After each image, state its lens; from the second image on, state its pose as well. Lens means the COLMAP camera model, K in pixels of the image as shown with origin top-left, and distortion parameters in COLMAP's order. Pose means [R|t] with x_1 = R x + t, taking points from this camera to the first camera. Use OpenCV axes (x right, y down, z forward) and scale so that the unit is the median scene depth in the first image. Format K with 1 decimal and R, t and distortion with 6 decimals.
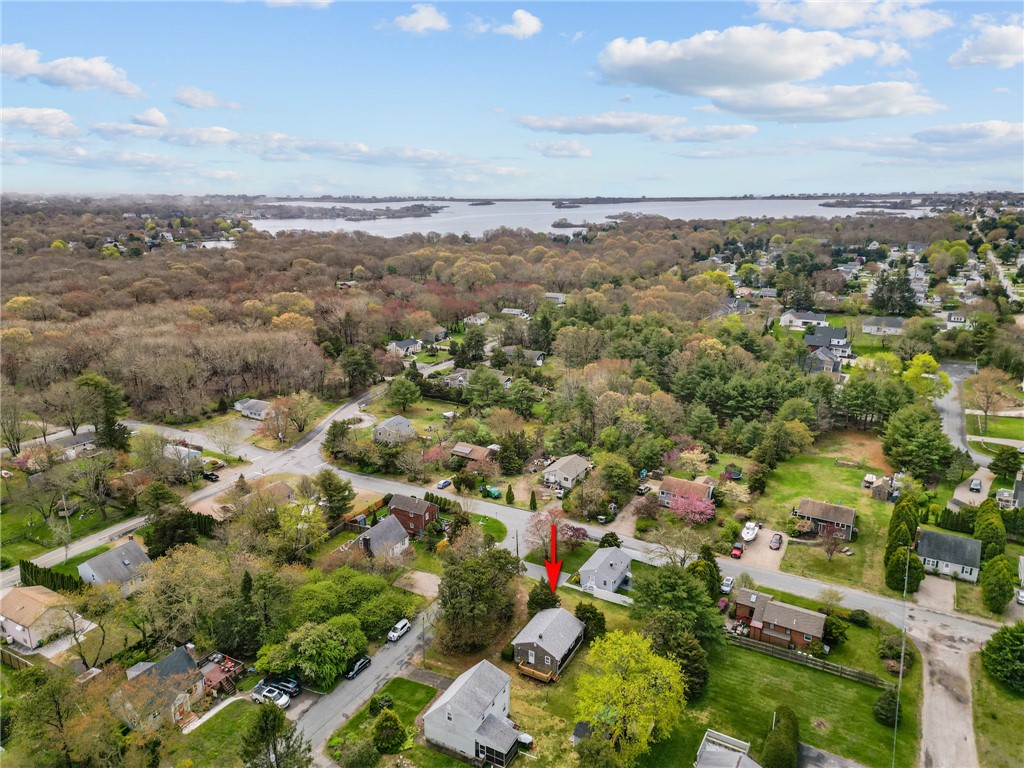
lens RADIAL K [[696.3, 0, 517.0], [0, 696.3, 382.7], [0, 0, 1]] dist [0.077985, -0.072940]
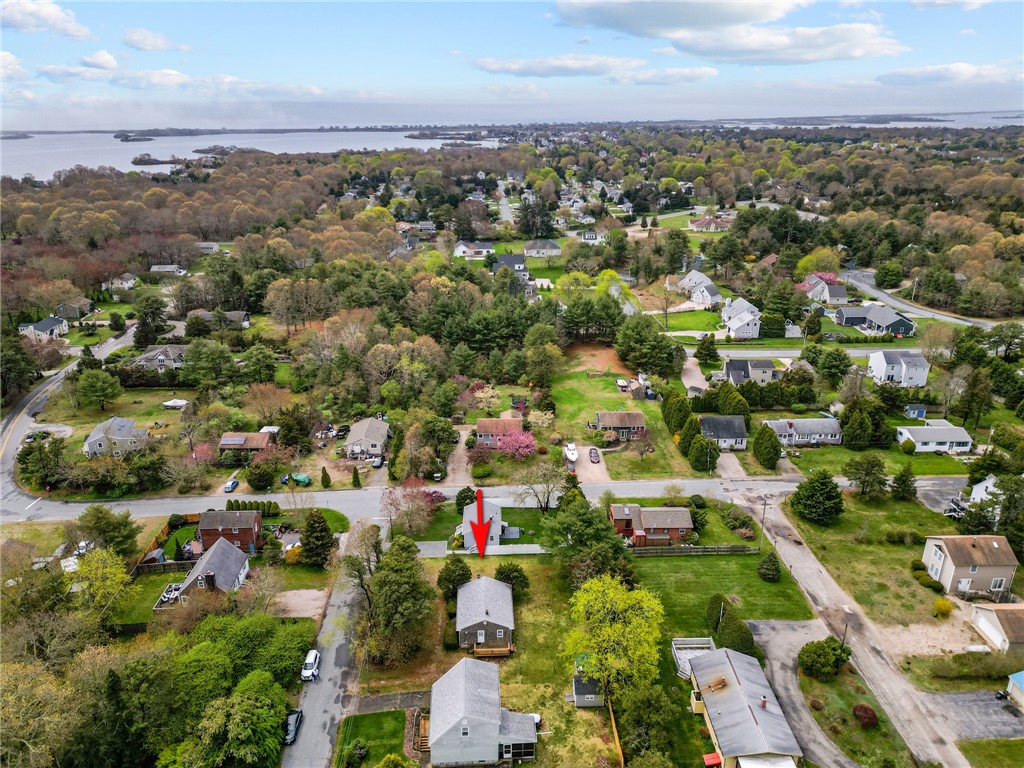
lens RADIAL K [[696.3, 0, 509.2], [0, 696.3, 378.8], [0, 0, 1]] dist [0.077985, -0.072940]
pose [[0.855724, -0.183549, 0.483784, -0.200526], [0.142833, 0.982434, 0.120093, -0.033175], [-0.497329, -0.033667, 0.866909, 0.105911]]
